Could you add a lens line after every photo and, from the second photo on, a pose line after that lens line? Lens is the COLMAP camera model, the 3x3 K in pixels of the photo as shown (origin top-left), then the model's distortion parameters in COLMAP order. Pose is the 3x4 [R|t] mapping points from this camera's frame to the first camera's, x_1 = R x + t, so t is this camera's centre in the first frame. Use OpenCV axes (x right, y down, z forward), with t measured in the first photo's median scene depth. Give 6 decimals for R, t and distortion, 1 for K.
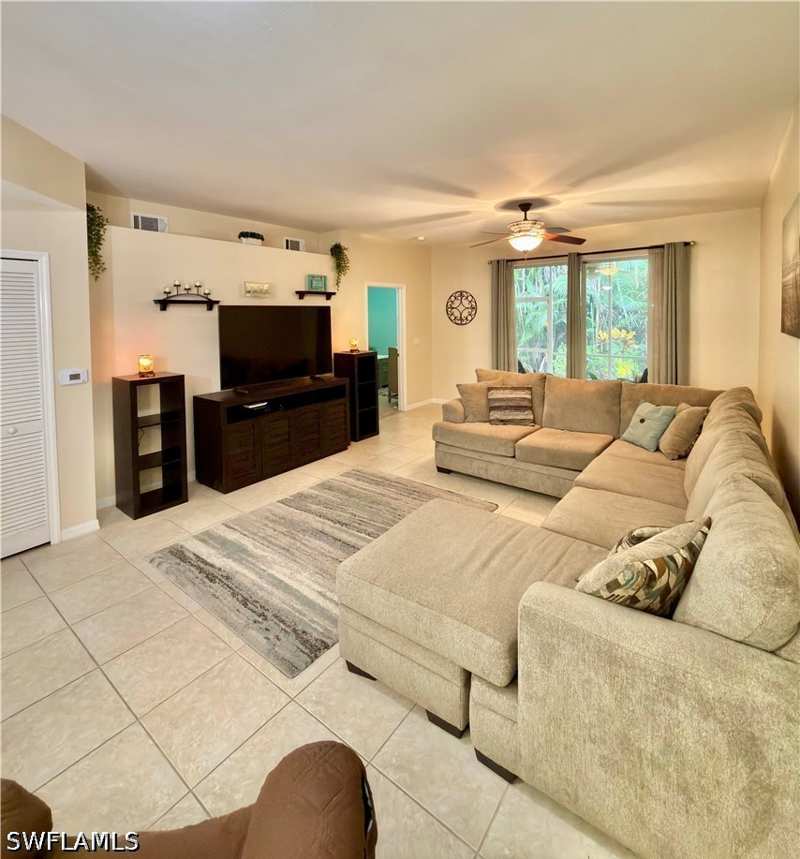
lens RADIAL K [[429.7, 0, 400.8], [0, 429.7, 326.7], [0, 0, 1]] dist [0.000321, -0.000146]
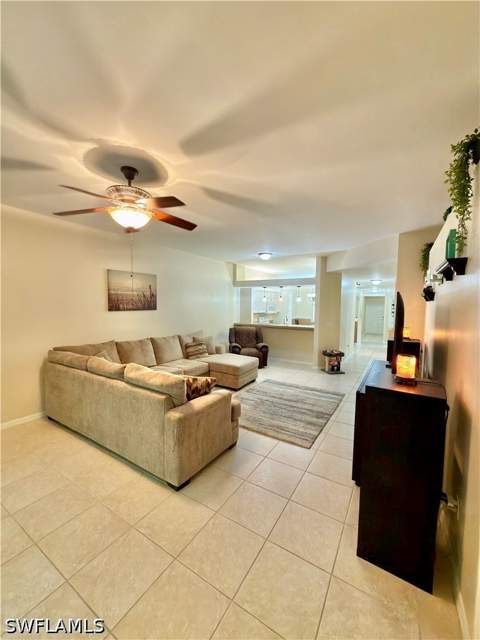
lens RADIAL K [[255.9, 0, 241.2], [0, 255.9, 320.7], [0, 0, 1]] dist [-0.001003, -0.000018]
pose [[-0.994647, 0.009214, -0.102923, 0.207775], [-0.001155, 0.994963, 0.100237, -0.080705], [0.103328, 0.099819, -0.989626, 2.441845]]
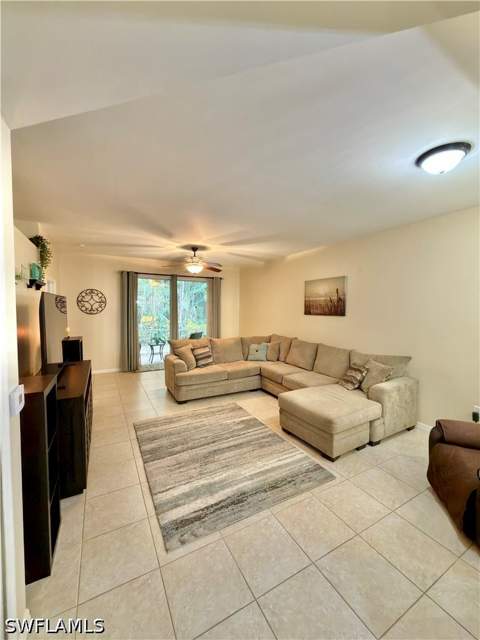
lens RADIAL K [[255.9, 0, 241.2], [0, 255.9, 320.7], [0, 0, 1]] dist [-0.001003, -0.000018]
pose [[0.396002, -0.030732, 0.917735, -1.032611], [0.012071, 0.999528, 0.028262, -0.001143], [-0.918170, -0.000114, 0.396186, 0.607228]]
